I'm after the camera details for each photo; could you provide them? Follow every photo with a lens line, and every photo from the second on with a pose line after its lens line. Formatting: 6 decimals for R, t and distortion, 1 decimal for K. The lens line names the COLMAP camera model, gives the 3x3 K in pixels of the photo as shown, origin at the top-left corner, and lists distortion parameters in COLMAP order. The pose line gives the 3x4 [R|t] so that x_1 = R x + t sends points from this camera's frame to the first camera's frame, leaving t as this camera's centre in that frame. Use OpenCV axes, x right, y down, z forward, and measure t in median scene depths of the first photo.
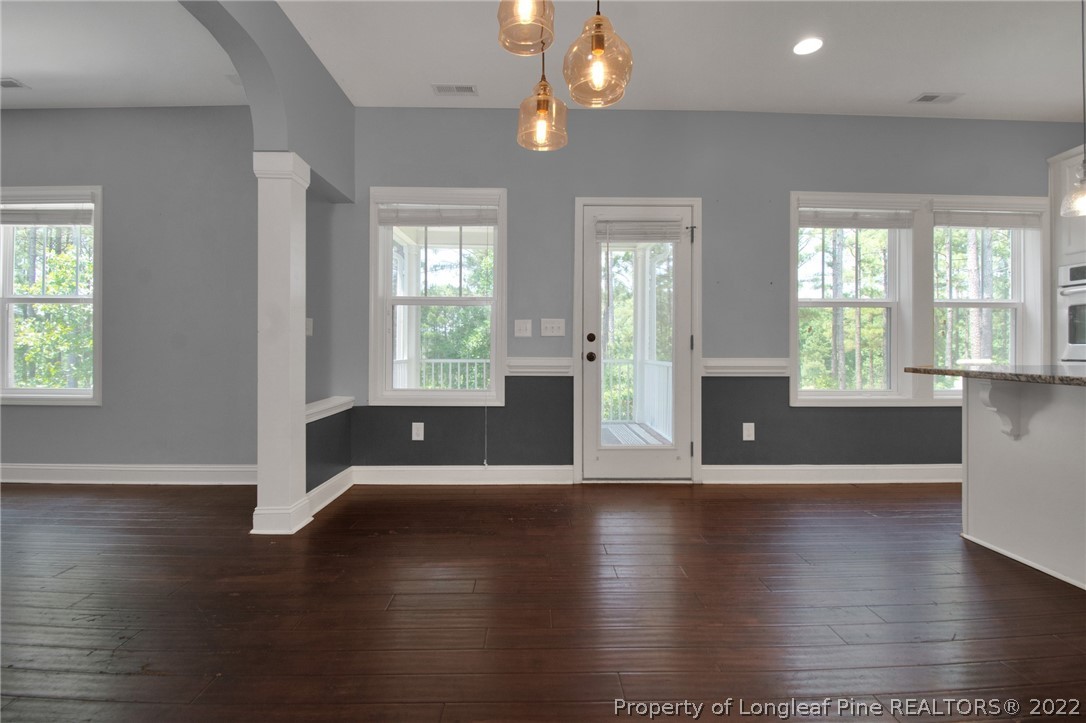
lens RADIAL K [[513.2, 0, 567.4], [0, 513.2, 338.3], [0, 0, 1]] dist [0.000735, -0.009294]
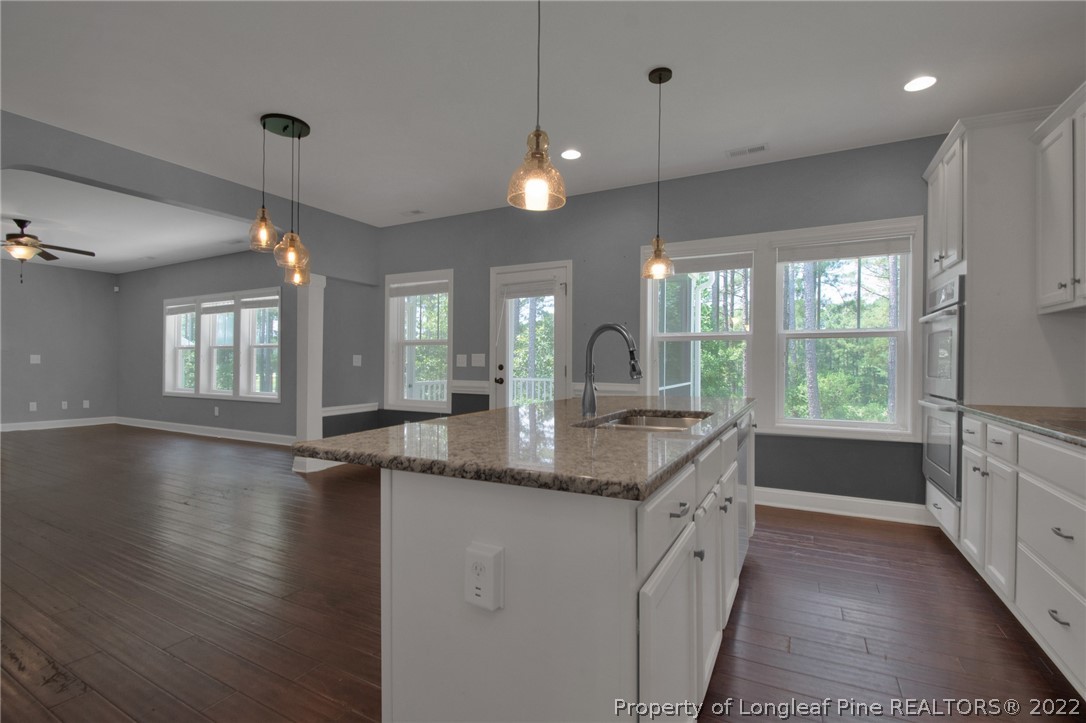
lens RADIAL K [[513.2, 0, 549.7], [0, 513.2, 357.8], [0, 0, 1]] dist [0.000735, -0.009294]
pose [[0.874678, -0.007169, -0.484651, 0.848931], [0.011873, 0.999907, 0.006638, -0.035814], [0.484559, -0.011561, 0.874682, -0.167375]]
